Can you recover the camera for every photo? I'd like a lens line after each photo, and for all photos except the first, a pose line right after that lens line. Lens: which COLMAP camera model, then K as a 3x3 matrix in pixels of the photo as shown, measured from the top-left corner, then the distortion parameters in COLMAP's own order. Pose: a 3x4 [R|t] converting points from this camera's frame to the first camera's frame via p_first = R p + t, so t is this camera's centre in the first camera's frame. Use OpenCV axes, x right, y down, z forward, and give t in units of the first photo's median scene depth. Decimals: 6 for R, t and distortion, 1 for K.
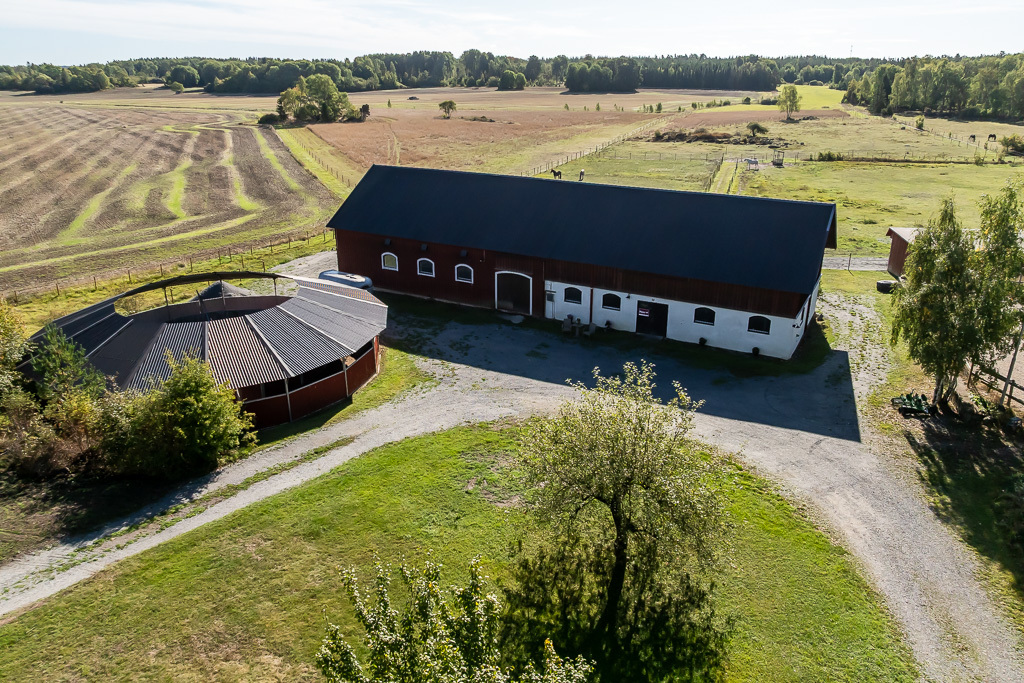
lens RADIAL K [[724.6, 0, 512.0], [0, 724.6, 341.5], [0, 0, 1]] dist [-0.028565, 0.003629]
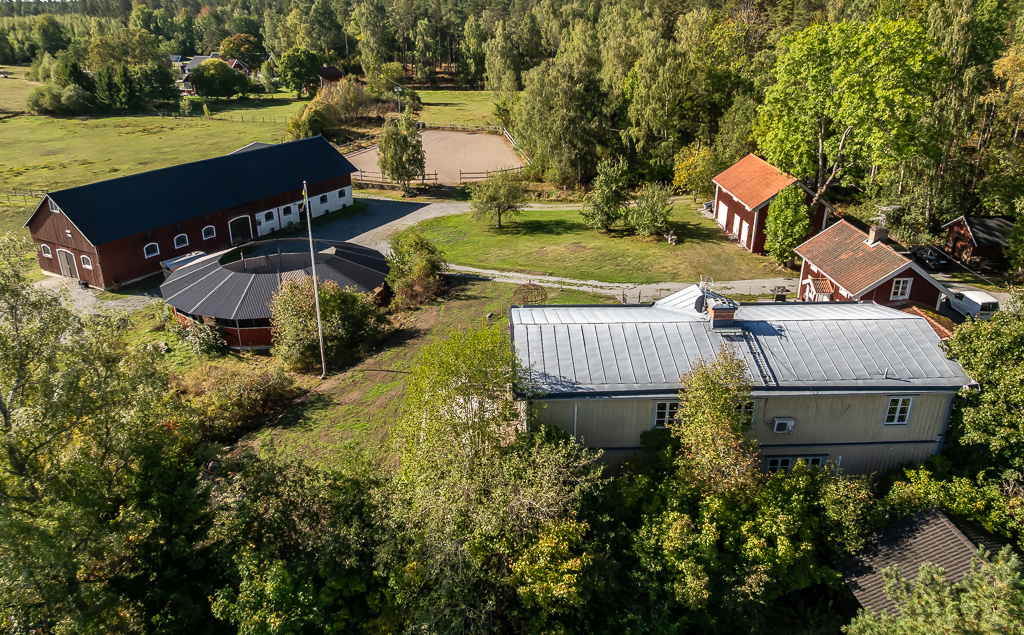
lens RADIAL K [[755.2, 0, 512.0], [0, 755.2, 317.5], [0, 0, 1]] dist [-0.037773, -0.003279]
pose [[0.012089, -0.392689, 0.919592, -0.432016], [0.356044, 0.861075, 0.363020, -0.078798], [-0.934391, 0.323026, 0.150224, 0.072171]]
